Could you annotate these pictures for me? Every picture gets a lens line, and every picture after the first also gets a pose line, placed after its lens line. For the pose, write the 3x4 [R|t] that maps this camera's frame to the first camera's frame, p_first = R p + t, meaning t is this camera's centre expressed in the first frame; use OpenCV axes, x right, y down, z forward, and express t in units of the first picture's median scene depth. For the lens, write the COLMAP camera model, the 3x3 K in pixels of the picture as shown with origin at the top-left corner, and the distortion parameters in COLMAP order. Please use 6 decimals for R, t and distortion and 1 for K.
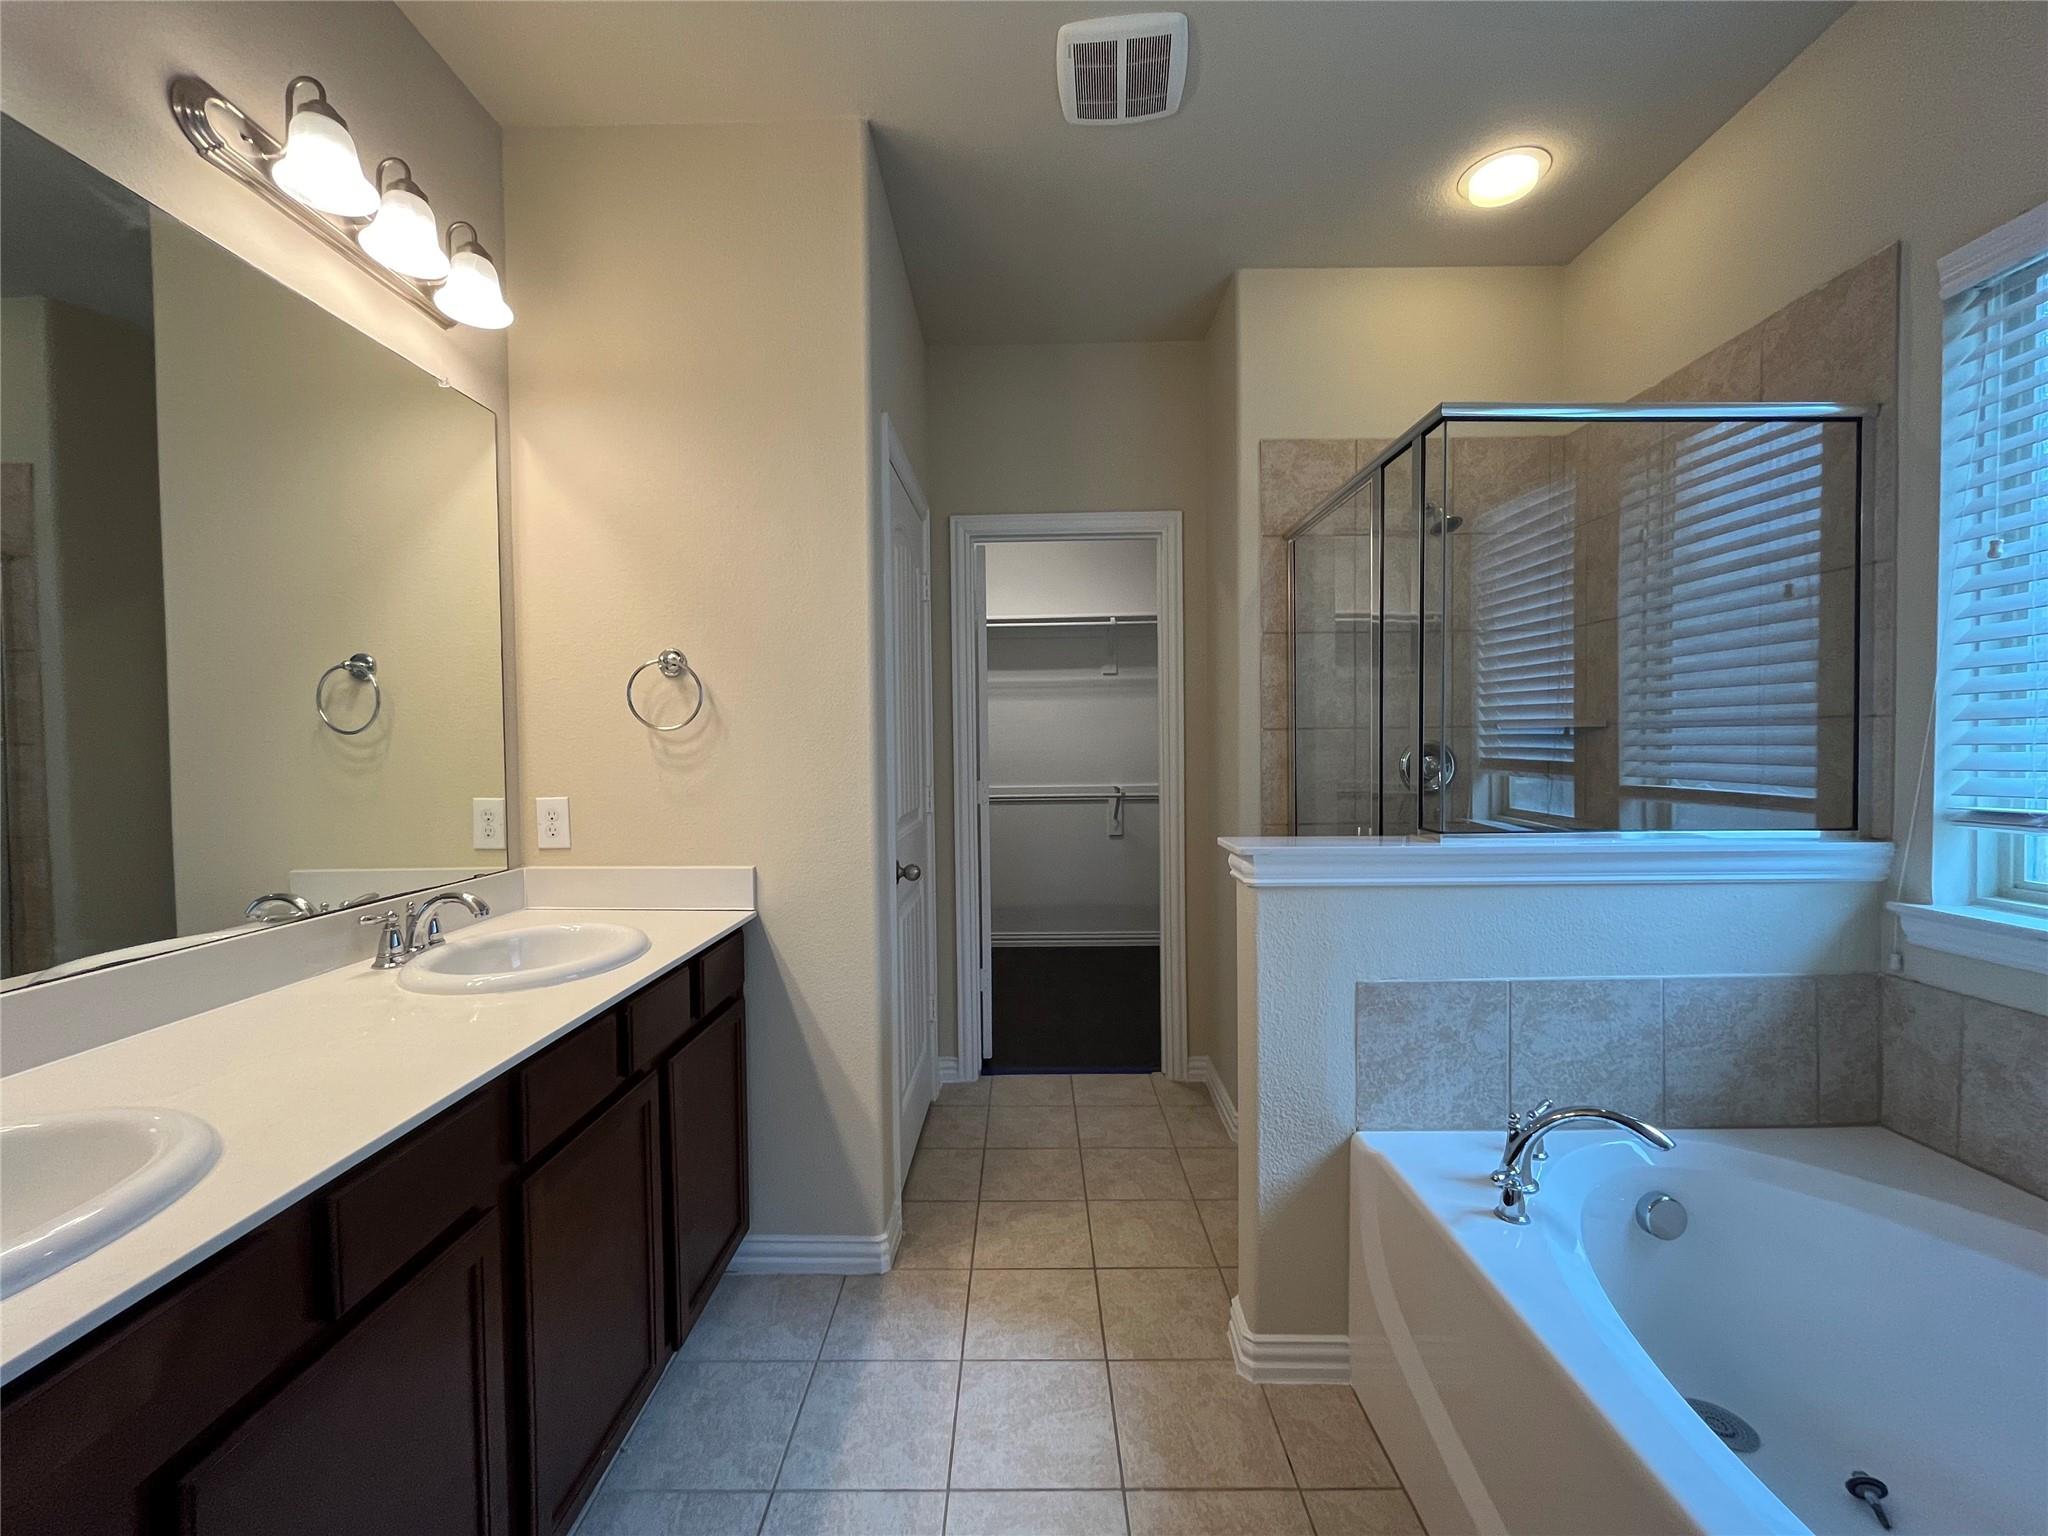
lens RADIAL K [[830.8, 0, 1023.9], [0, 830.8, 765.8], [0, 0, 1]] dist [-0.003004, 0.000122]
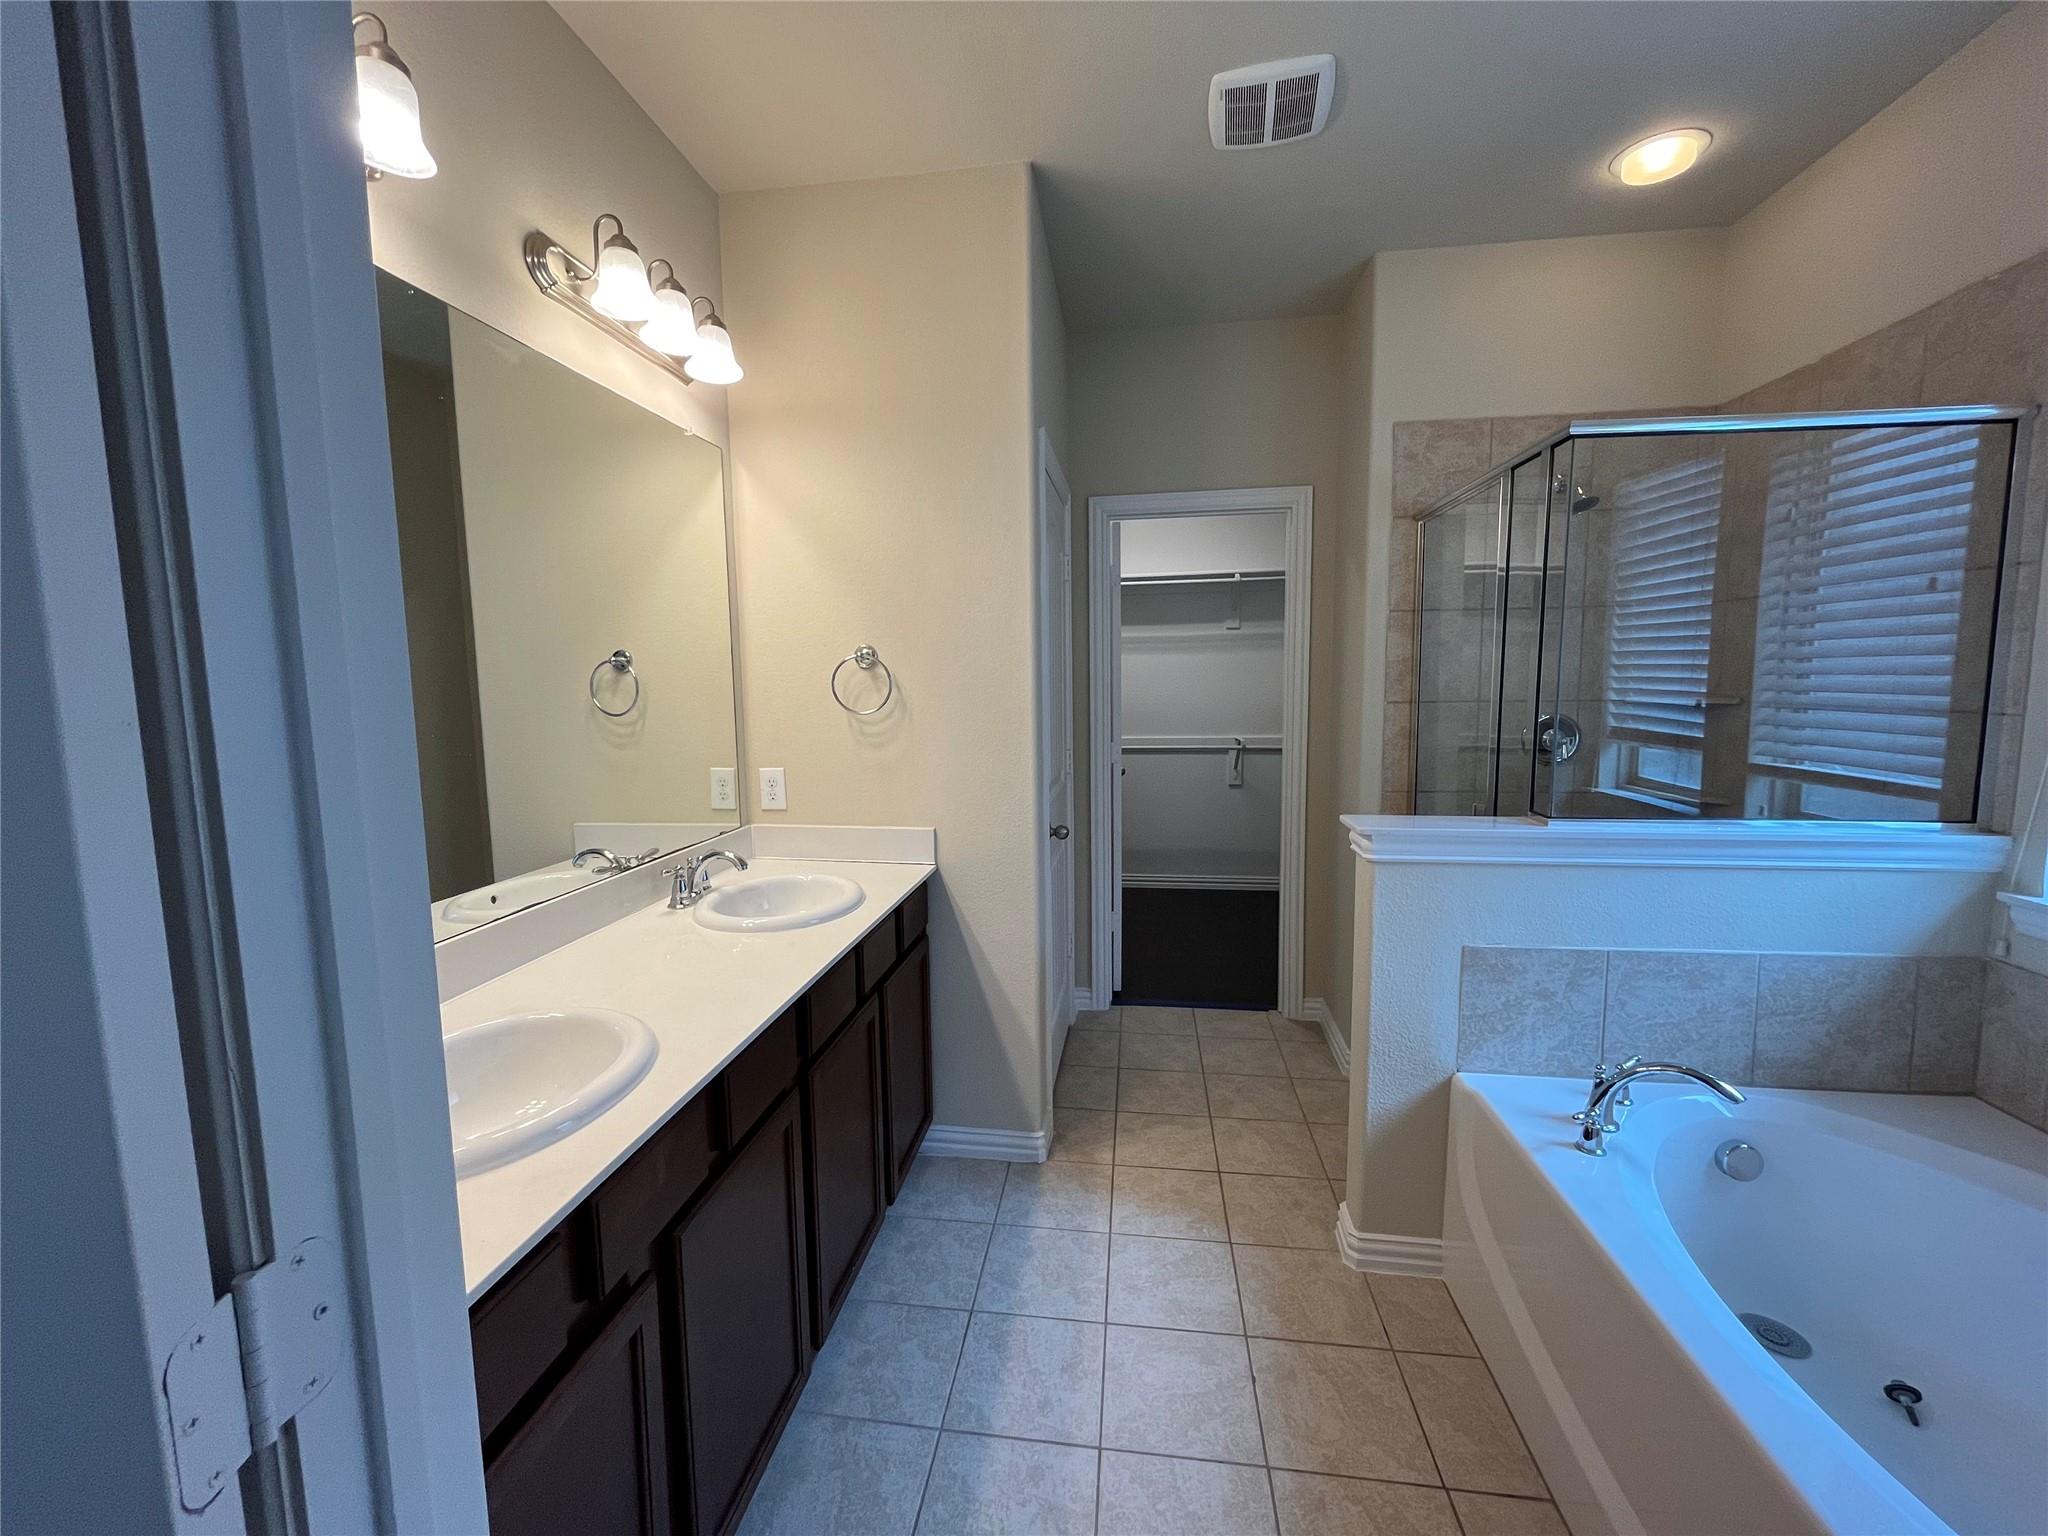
lens RADIAL K [[830.8, 0, 1023.9], [0, 830.8, 765.8], [0, 0, 1]] dist [-0.003004, 0.000122]
pose [[0.991373, 0.011744, -0.130544, -0.048192], [-0.000981, 0.996615, 0.082207, -0.074055], [0.131067, -0.081370, 0.988028, -0.173922]]
